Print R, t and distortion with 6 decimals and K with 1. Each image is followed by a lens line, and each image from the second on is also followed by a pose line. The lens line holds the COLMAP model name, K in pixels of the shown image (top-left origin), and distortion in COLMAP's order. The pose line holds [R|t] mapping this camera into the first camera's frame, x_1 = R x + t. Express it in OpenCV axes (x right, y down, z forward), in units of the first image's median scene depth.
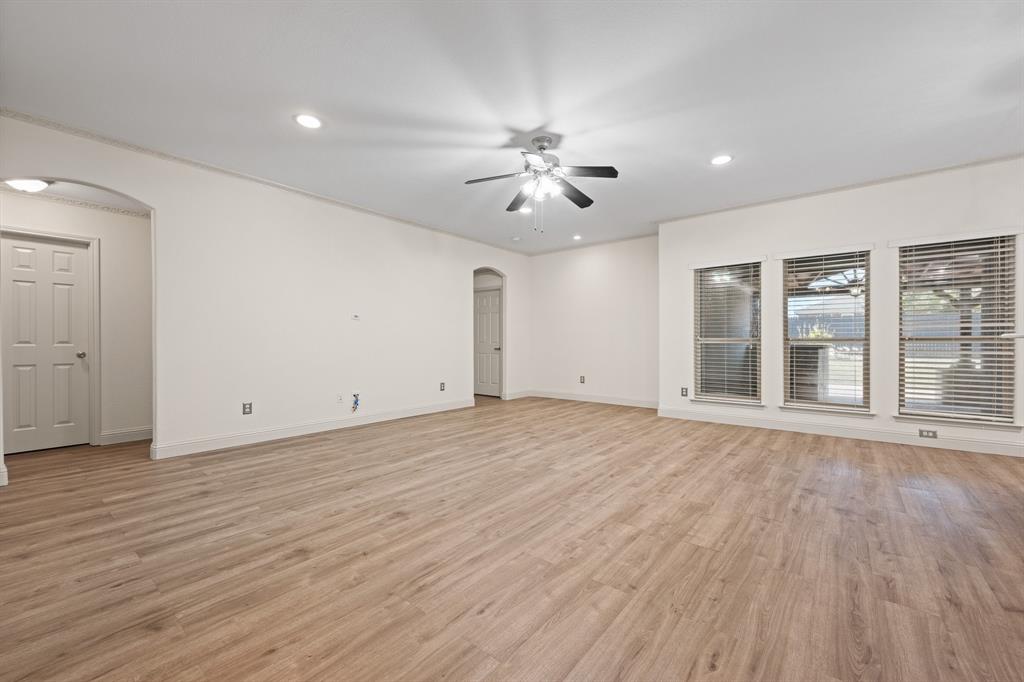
lens RADIAL K [[416.3, 0, 512.0], [0, 416.3, 341.0], [0, 0, 1]] dist [-0.000332, 0.000155]
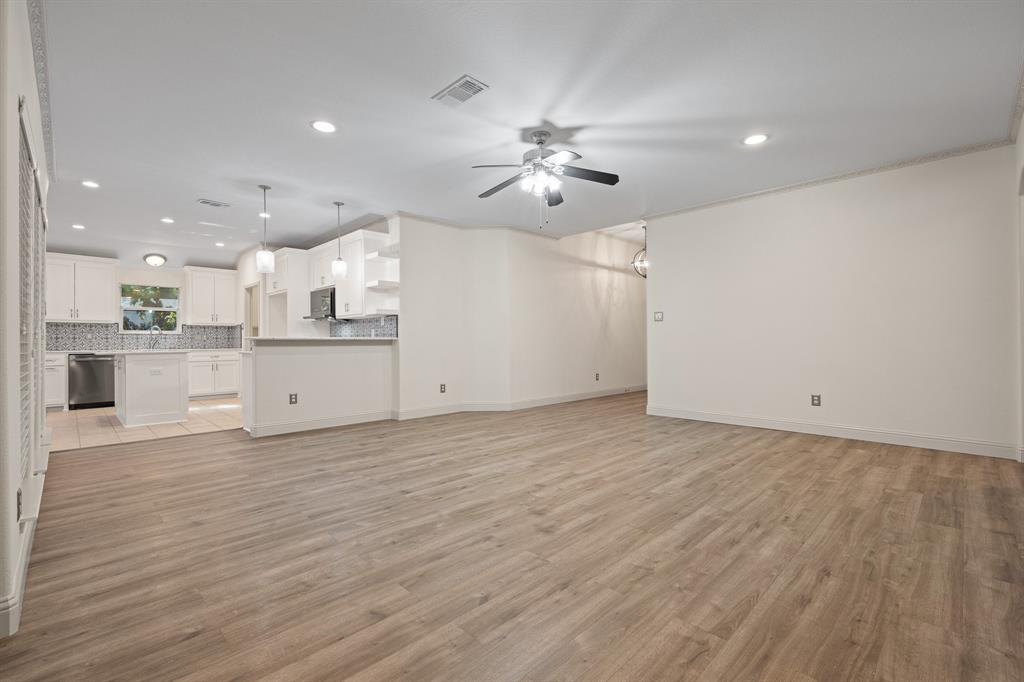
lens RADIAL K [[447.5, 0, 512.0], [0, 447.5, 341.0], [0, 0, 1]] dist [0.000954, 0.000201]
pose [[-0.994277, 0.006158, 0.106652, 0.032457], [0.005723, 0.999974, -0.004381, 0.009416], [-0.106676, -0.003745, -0.994287, 2.266648]]
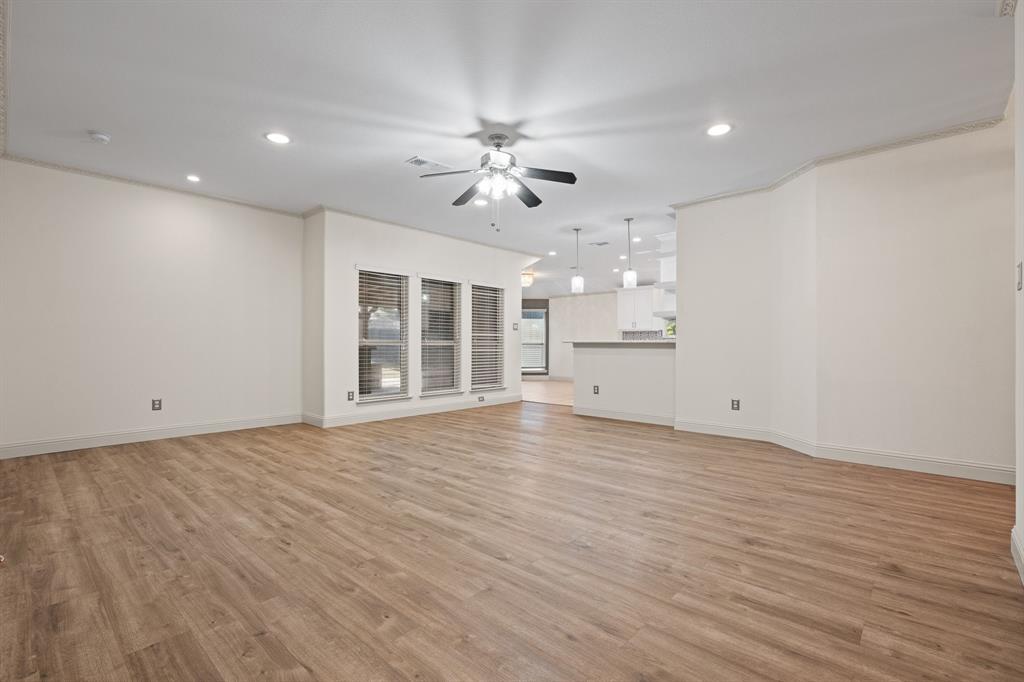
lens RADIAL K [[458.9, 0, 517.3], [0, 458.9, 344.7], [0, 0, 1]] dist [-0.001727, -0.000546]
pose [[0.045112, 0.000999, 0.998981, -1.102451], [-0.004866, 0.999988, -0.000780, 0.004482], [-0.998970, -0.004826, 0.045117, 0.999849]]
